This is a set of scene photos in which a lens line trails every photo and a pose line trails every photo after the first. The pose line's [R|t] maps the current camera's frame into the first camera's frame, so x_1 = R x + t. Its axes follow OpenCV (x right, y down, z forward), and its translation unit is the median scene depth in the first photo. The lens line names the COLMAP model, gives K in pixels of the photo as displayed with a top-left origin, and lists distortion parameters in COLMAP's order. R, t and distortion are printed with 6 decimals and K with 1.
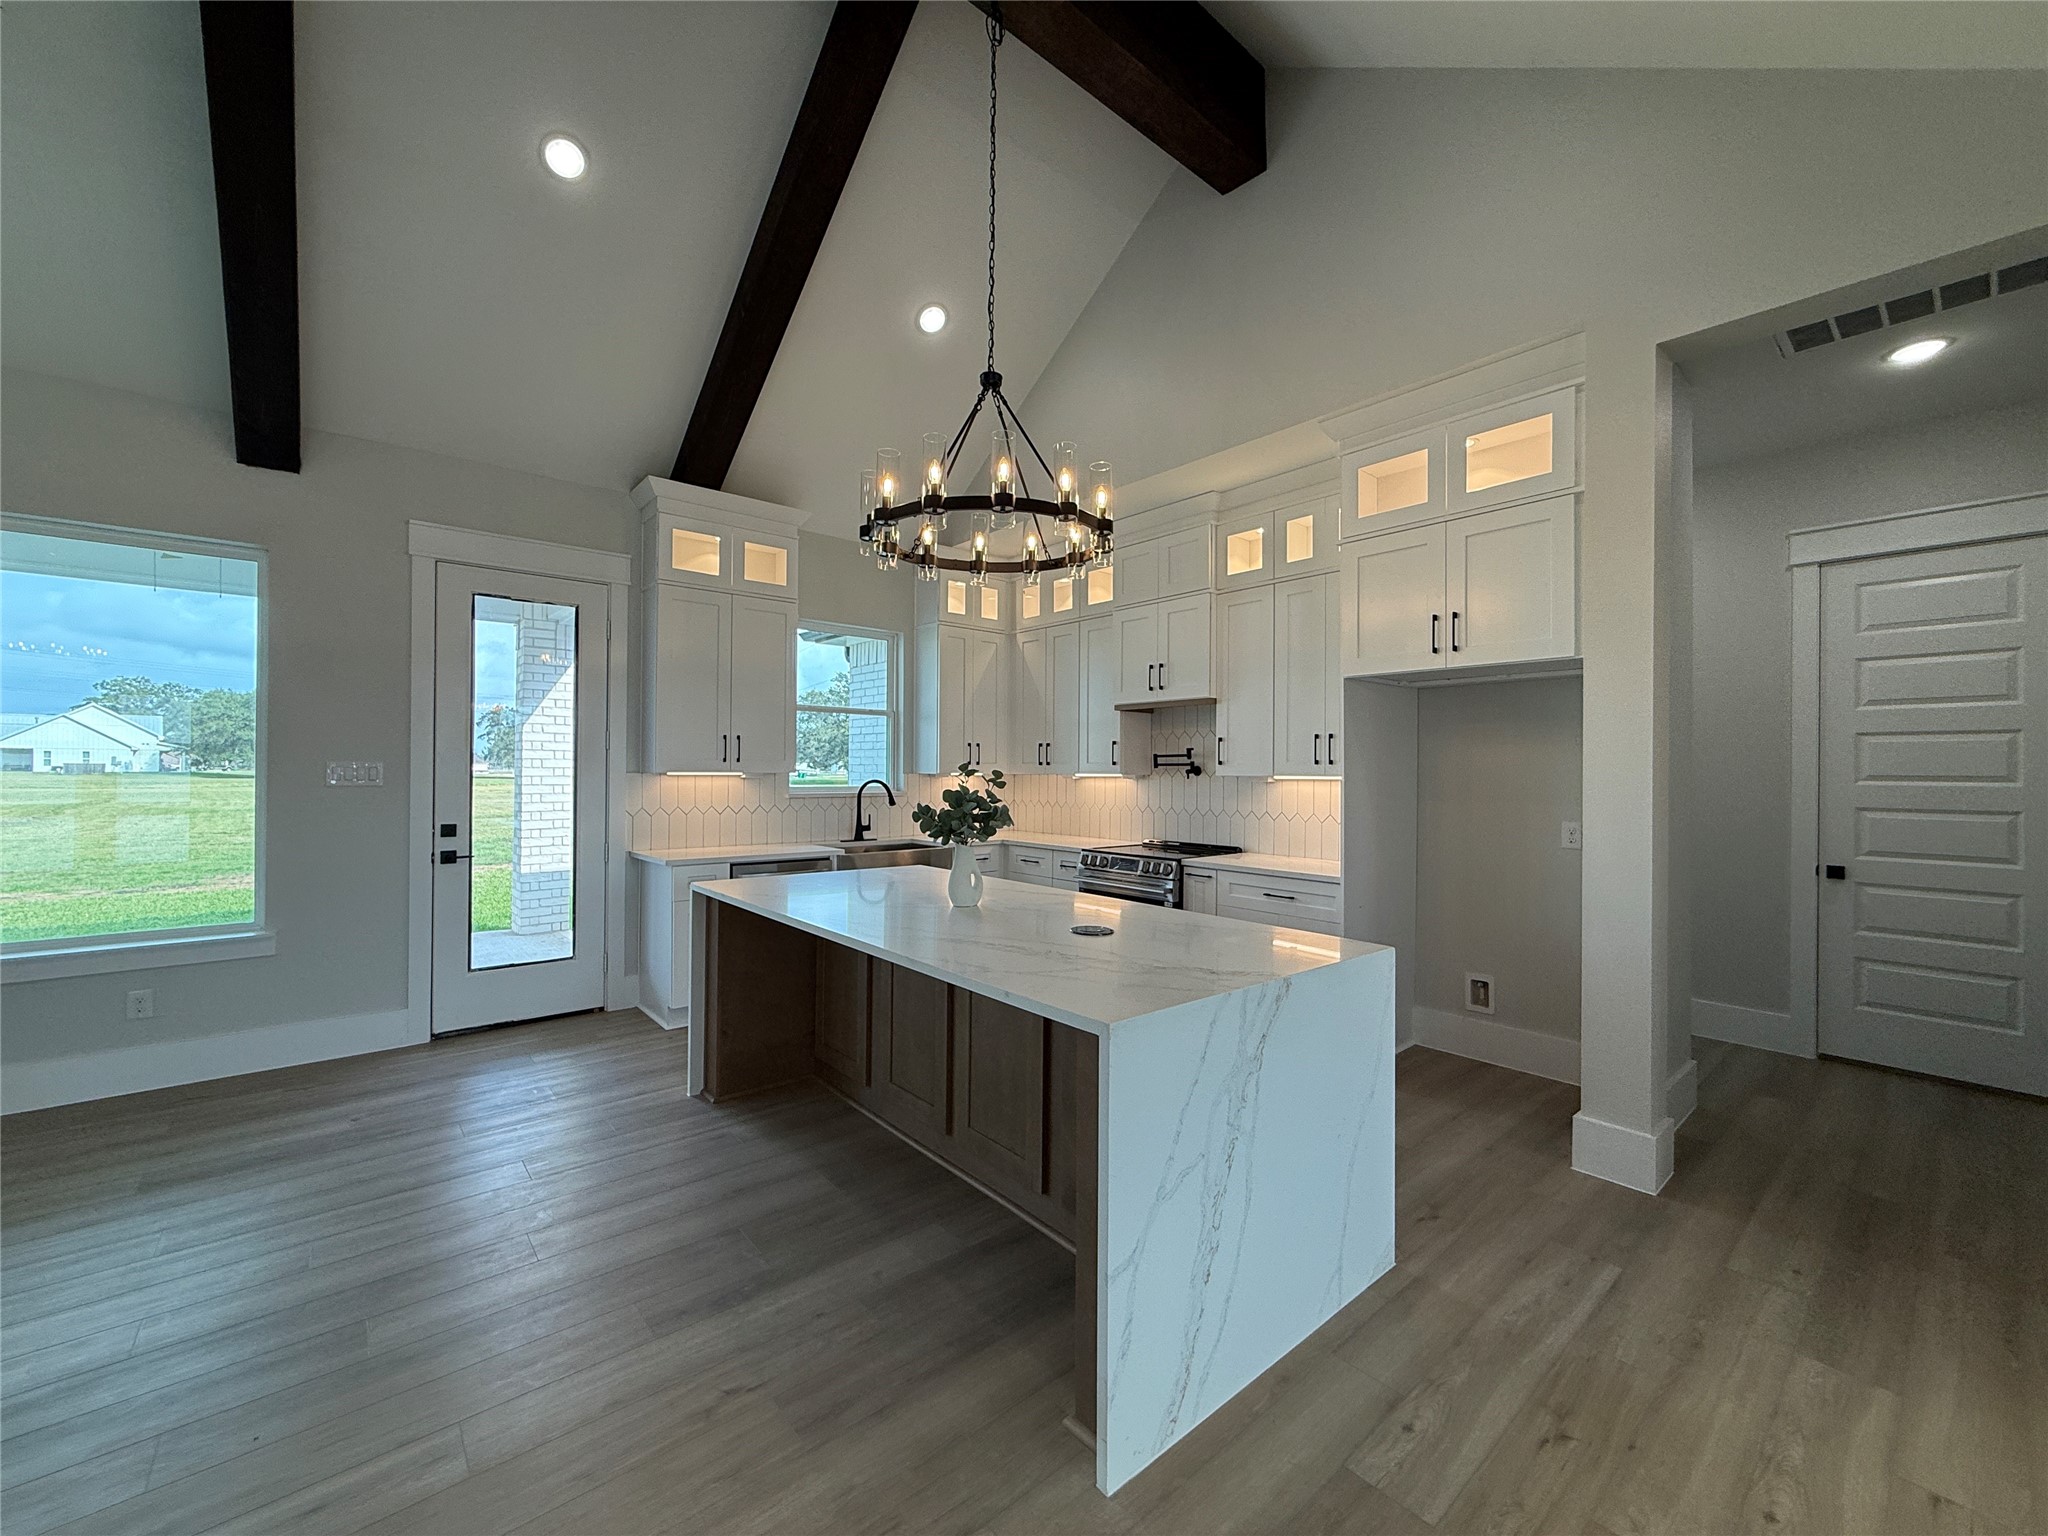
lens RADIAL K [[818.0, 0, 1019.6], [0, 818.0, 766.4], [0, 0, 1]] dist [-0.000821, -0.000156]
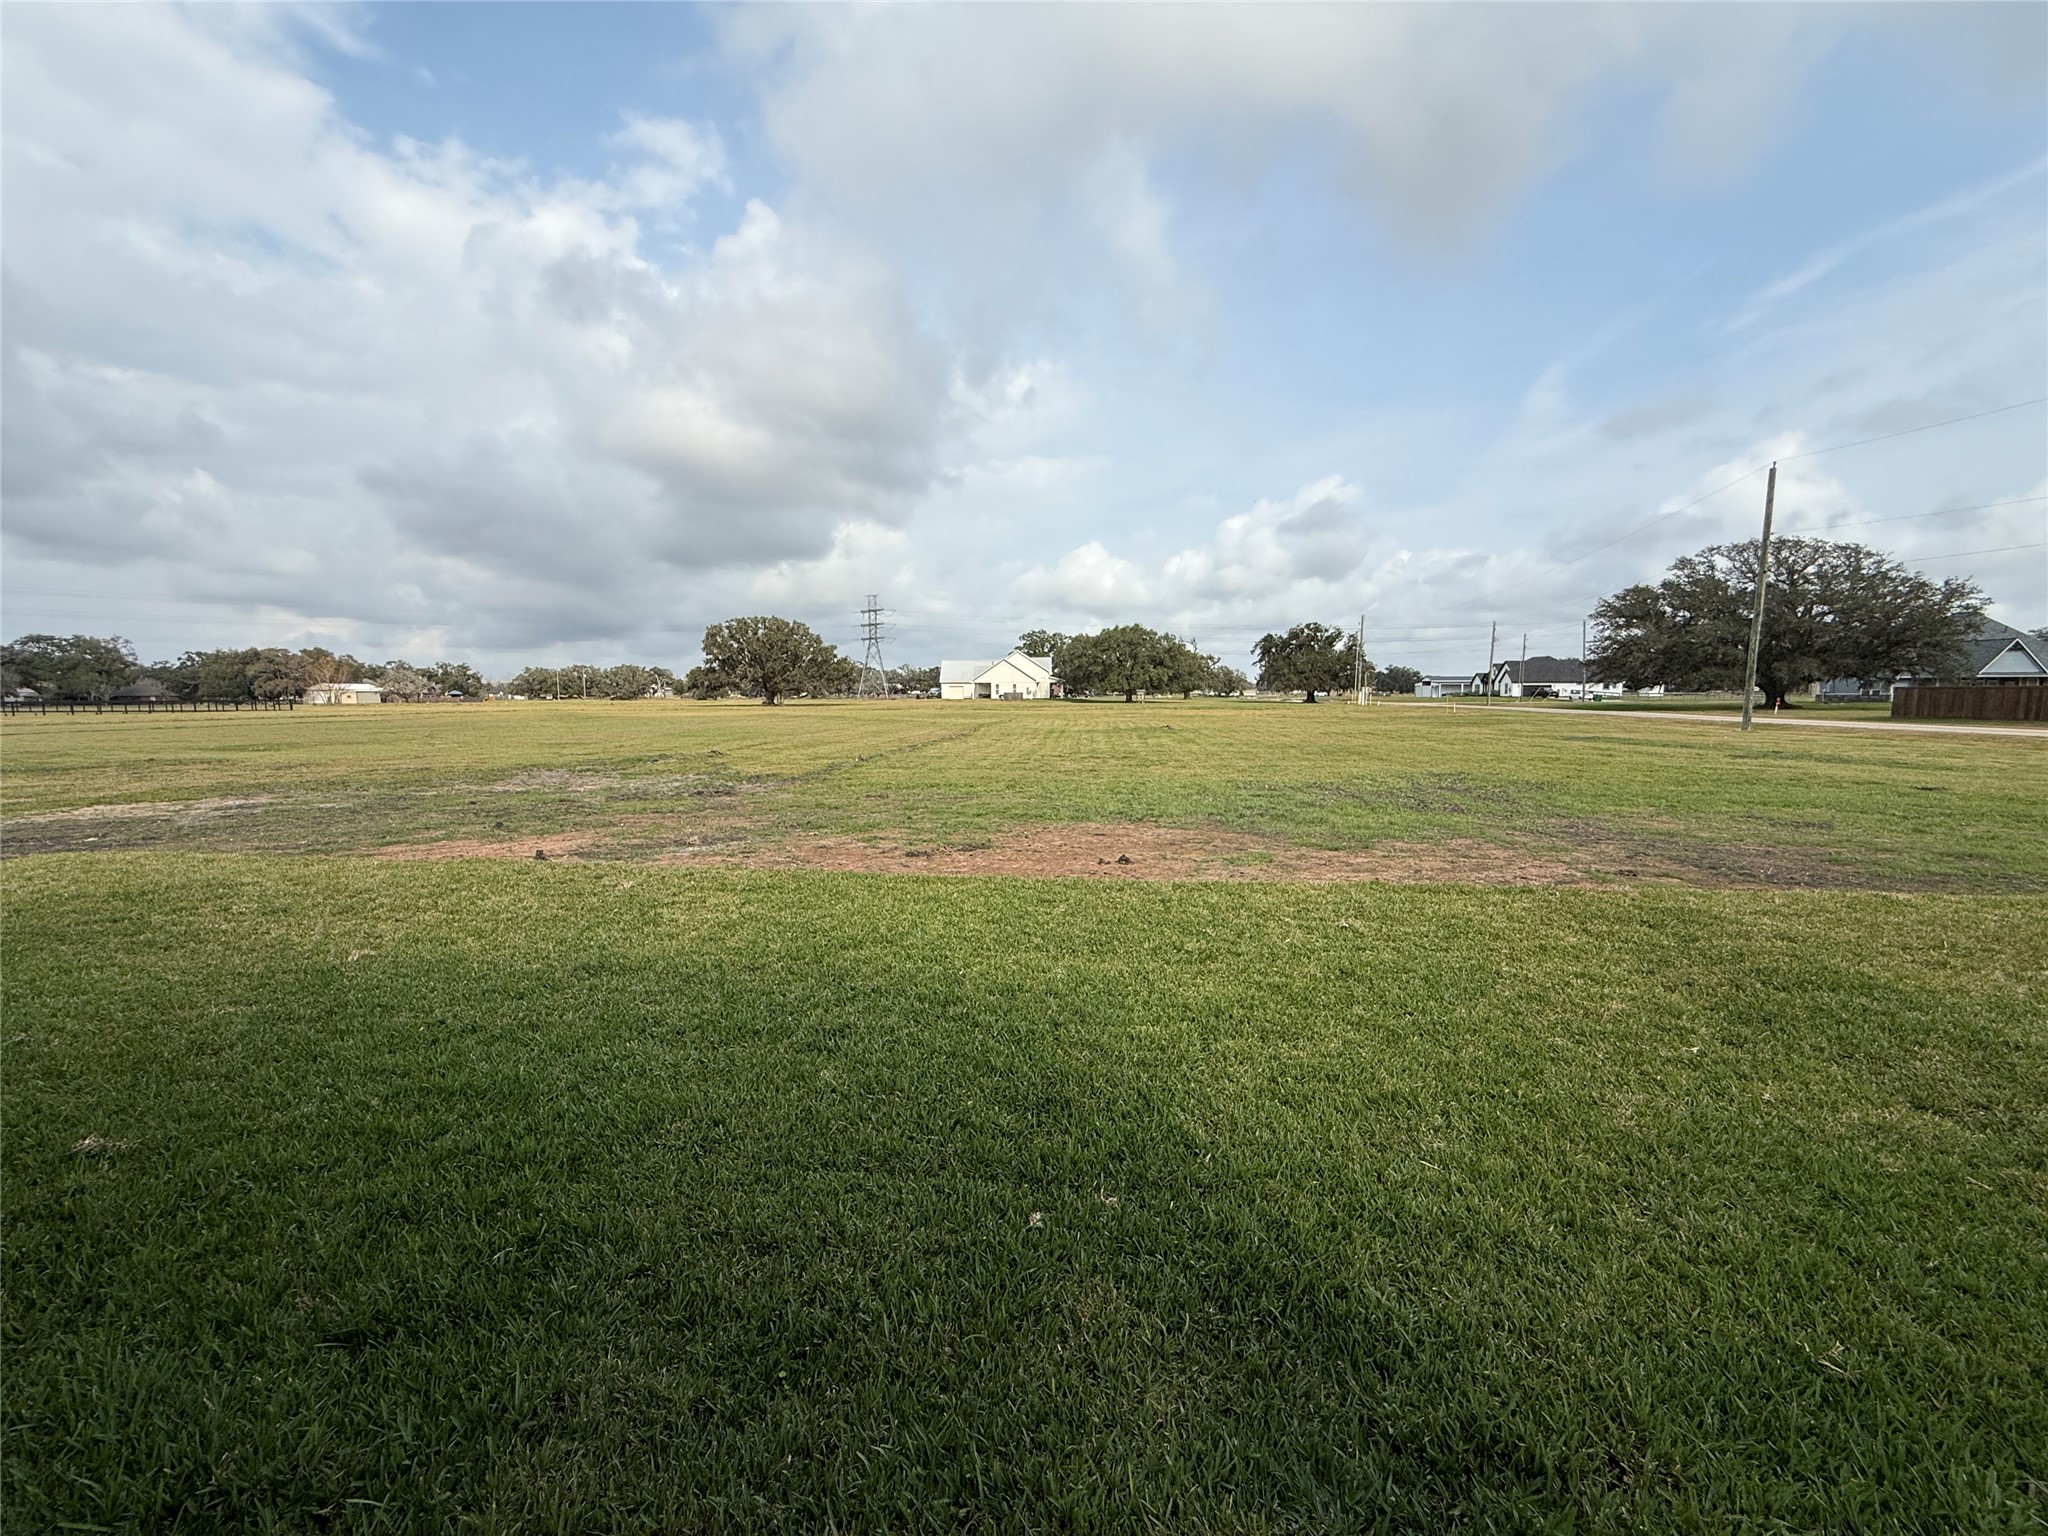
lens RADIAL K [[818.0, 0, 1019.9], [0, 818.0, 765.1], [0, 0, 1]] dist [-0.000821, -0.000156]
pose [[0.657504, 0.055548, -0.751400, -1.113429], [0.013503, 0.996250, 0.085464, 0.008002], [0.753330, -0.066339, 0.654288, 1.282749]]
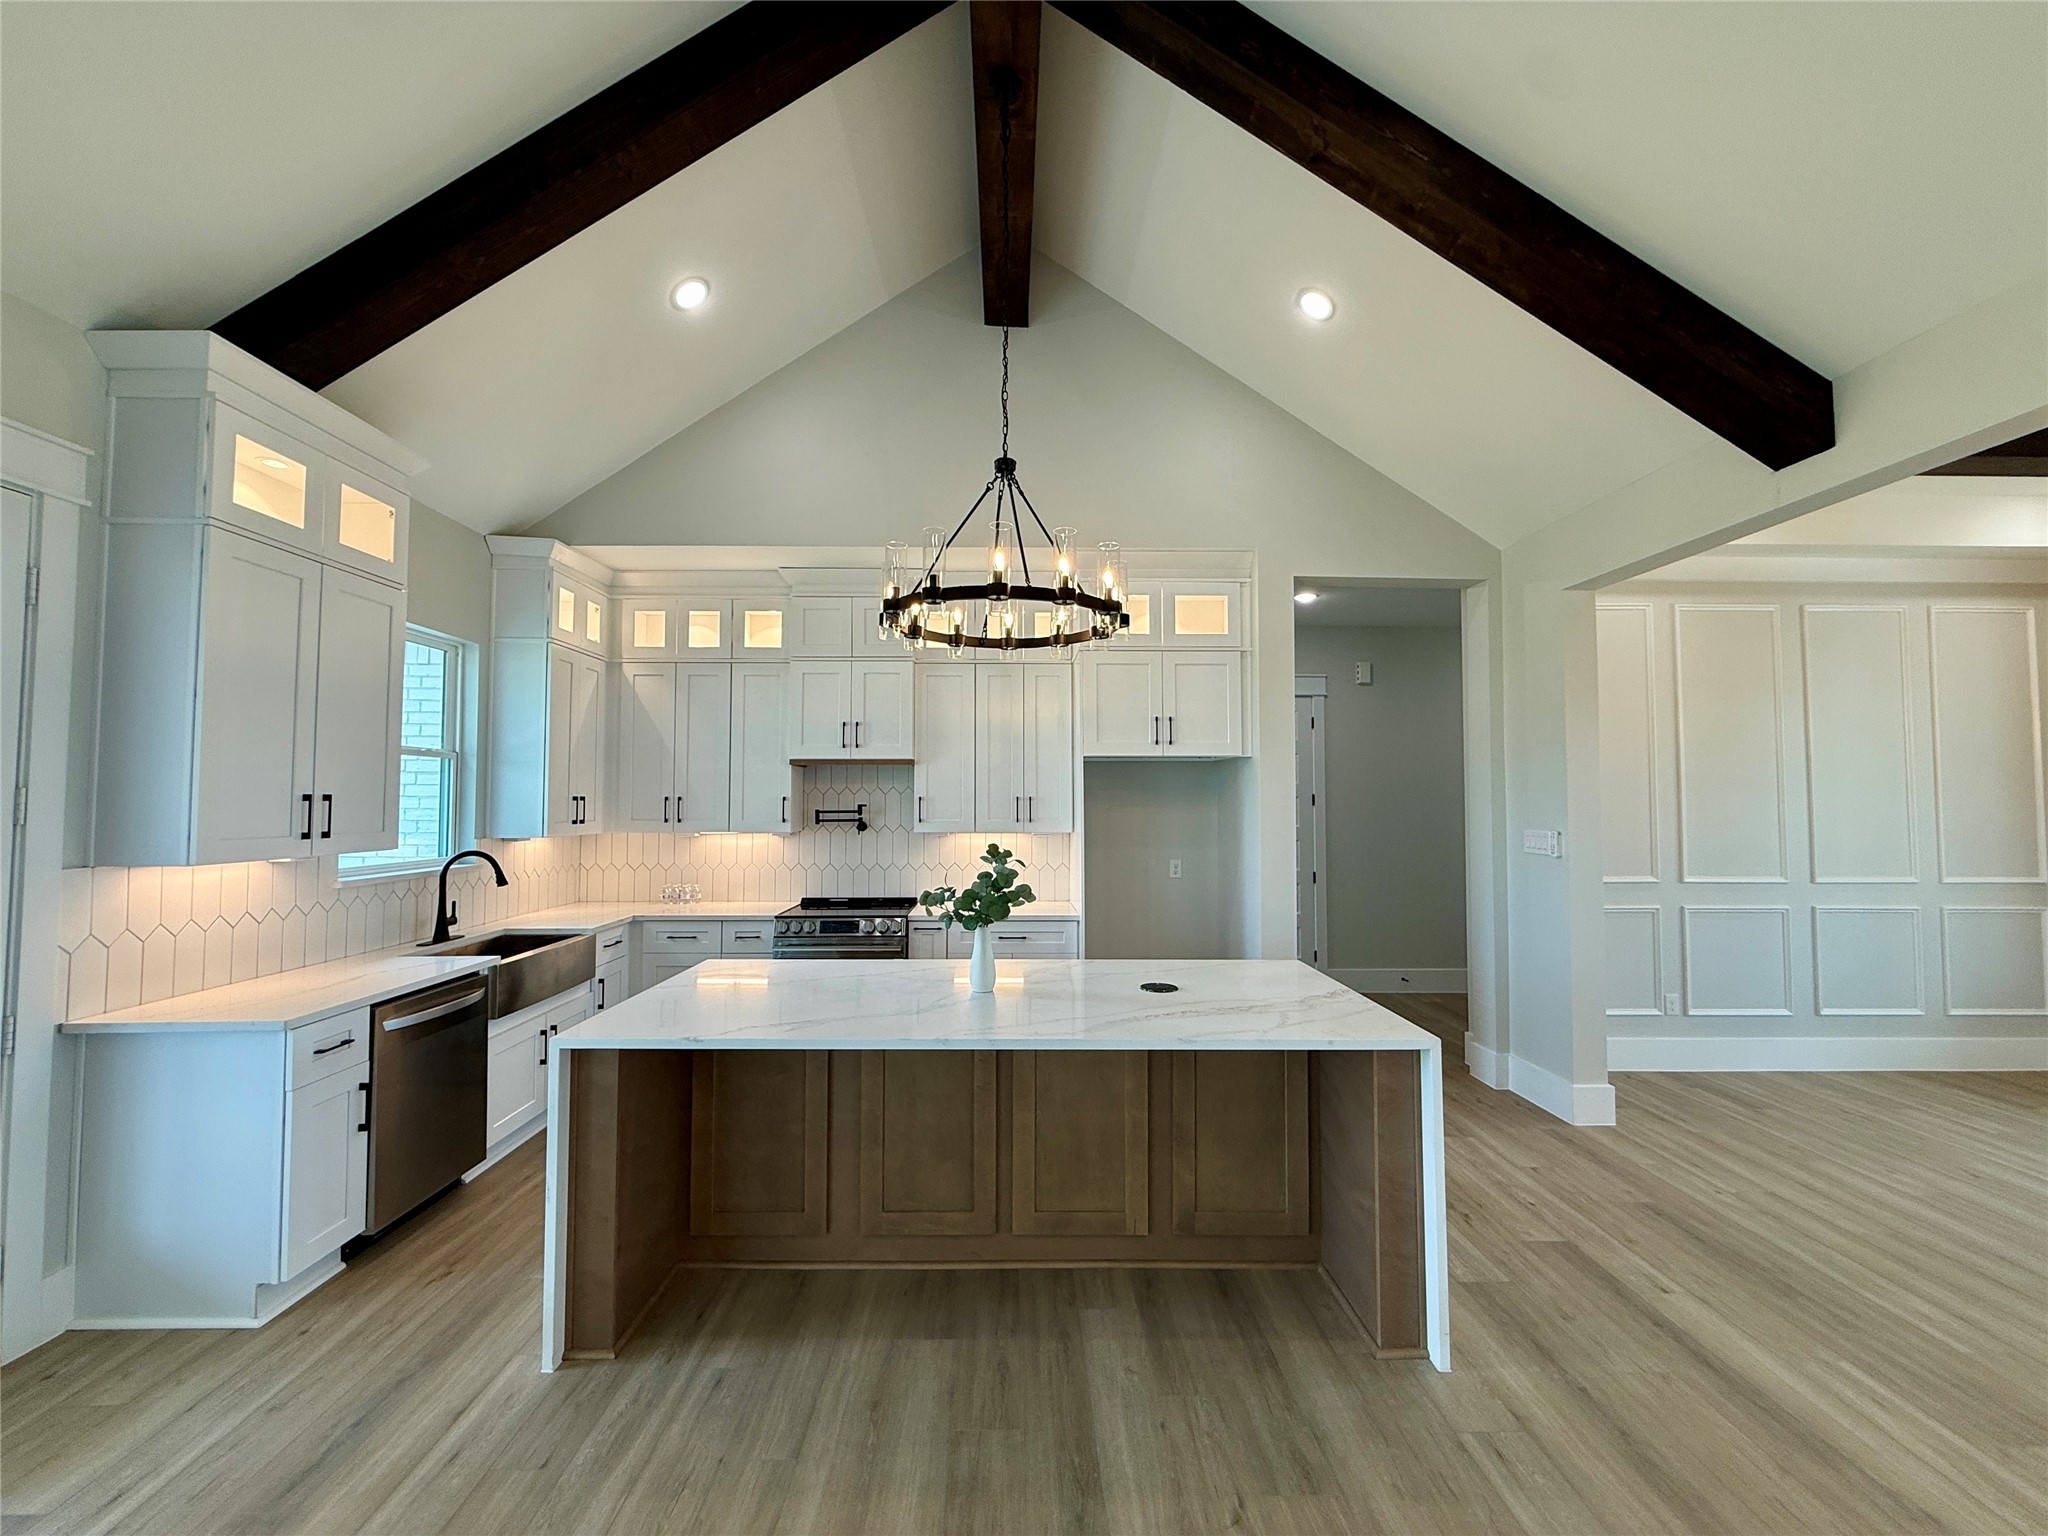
lens RADIAL K [[818.0, 0, 1022.6], [0, 818.0, 766.9], [0, 0, 1]] dist [-0.000821, -0.000156]
pose [[0.633205, 0.025981, 0.773548, -0.519408], [-0.001197, 0.999468, -0.032588, -0.041495], [-0.773984, 0.019709, 0.632899, 0.225146]]
